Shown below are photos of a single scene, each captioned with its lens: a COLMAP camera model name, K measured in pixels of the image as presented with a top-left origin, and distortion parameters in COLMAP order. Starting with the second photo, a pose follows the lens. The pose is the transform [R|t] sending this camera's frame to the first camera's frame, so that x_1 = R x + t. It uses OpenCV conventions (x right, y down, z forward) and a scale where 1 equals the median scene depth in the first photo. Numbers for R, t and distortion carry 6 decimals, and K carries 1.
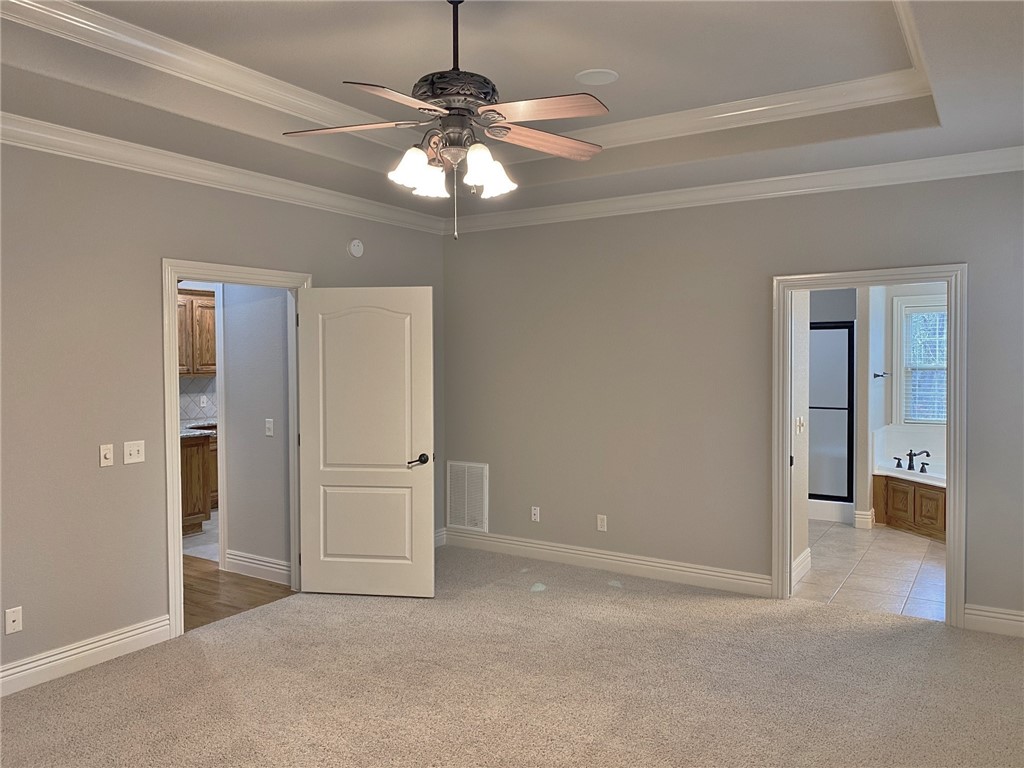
lens RADIAL K [[791.3, 0, 512.7], [0, 791.3, 382.4], [0, 0, 1]] dist [0.041533, -0.042249]
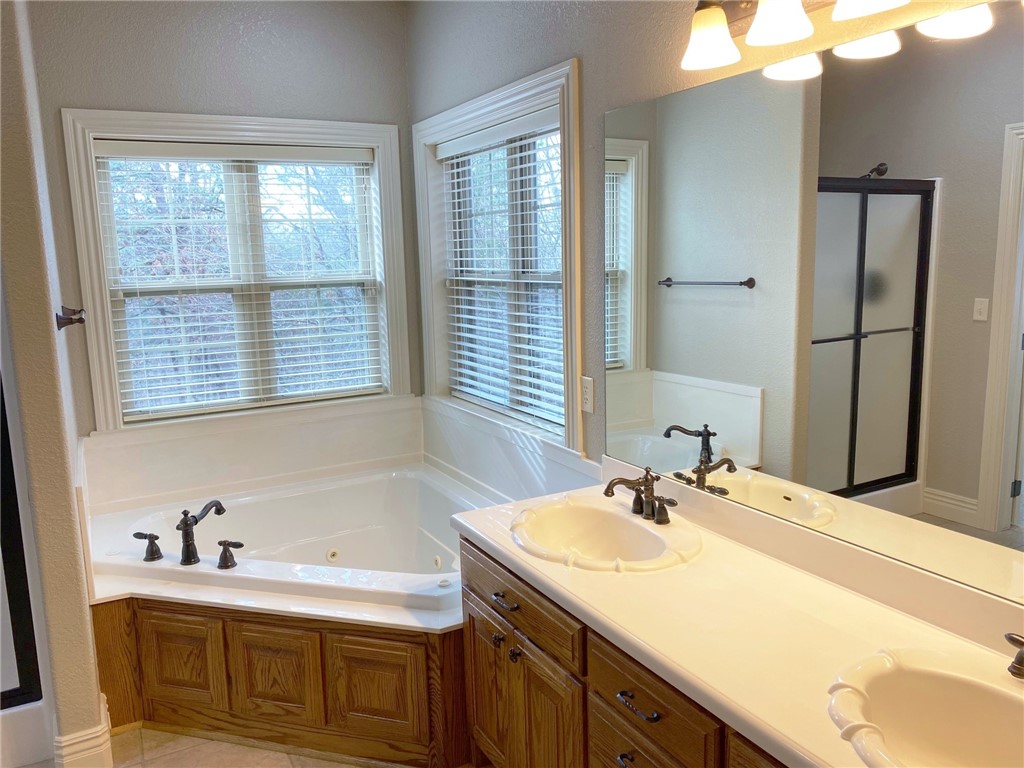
lens RADIAL K [[791.3, 0, 514.3], [0, 791.3, 377.4], [0, 0, 1]] dist [0.041533, -0.042249]
pose [[0.496638, -0.150371, 0.854833, 0.264589], [0.054117, 0.988327, 0.142413, -0.023626], [-0.866269, -0.024467, 0.498978, 0.679362]]
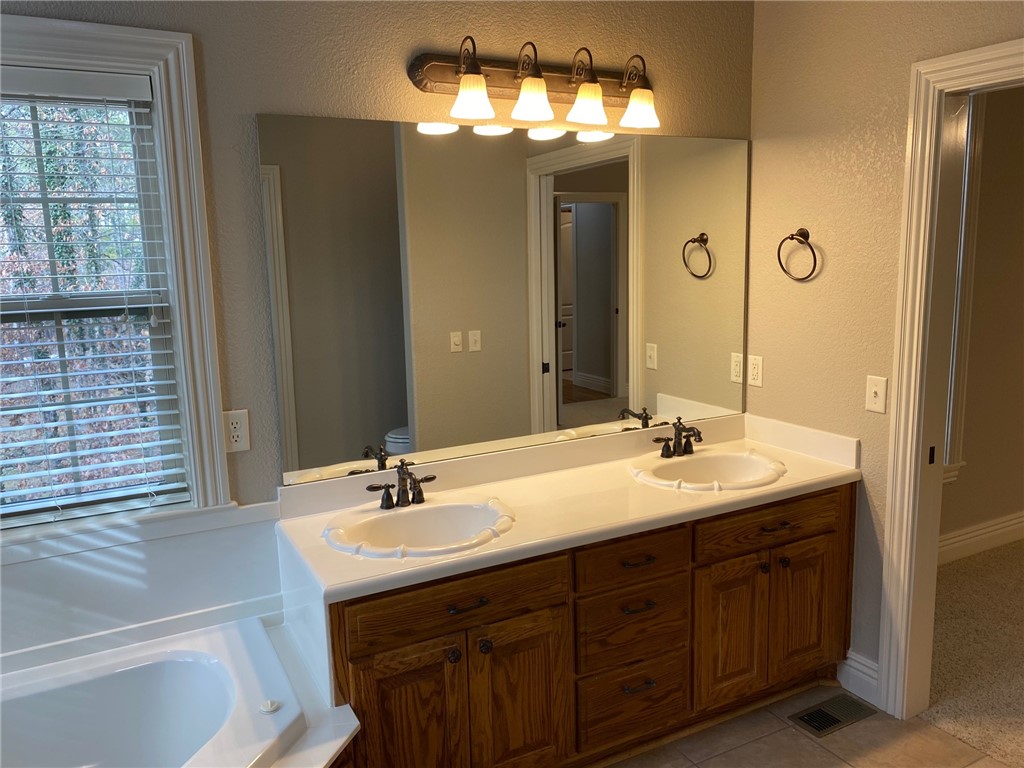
lens RADIAL K [[791.3, 0, 510.5], [0, 791.3, 387.3], [0, 0, 1]] dist [0.041533, -0.042249]
pose [[-0.861801, -0.054335, 0.504328, 0.346603], [0.049703, 0.980416, 0.190560, -0.033368], [-0.504805, 0.189292, -0.842224, 1.056065]]
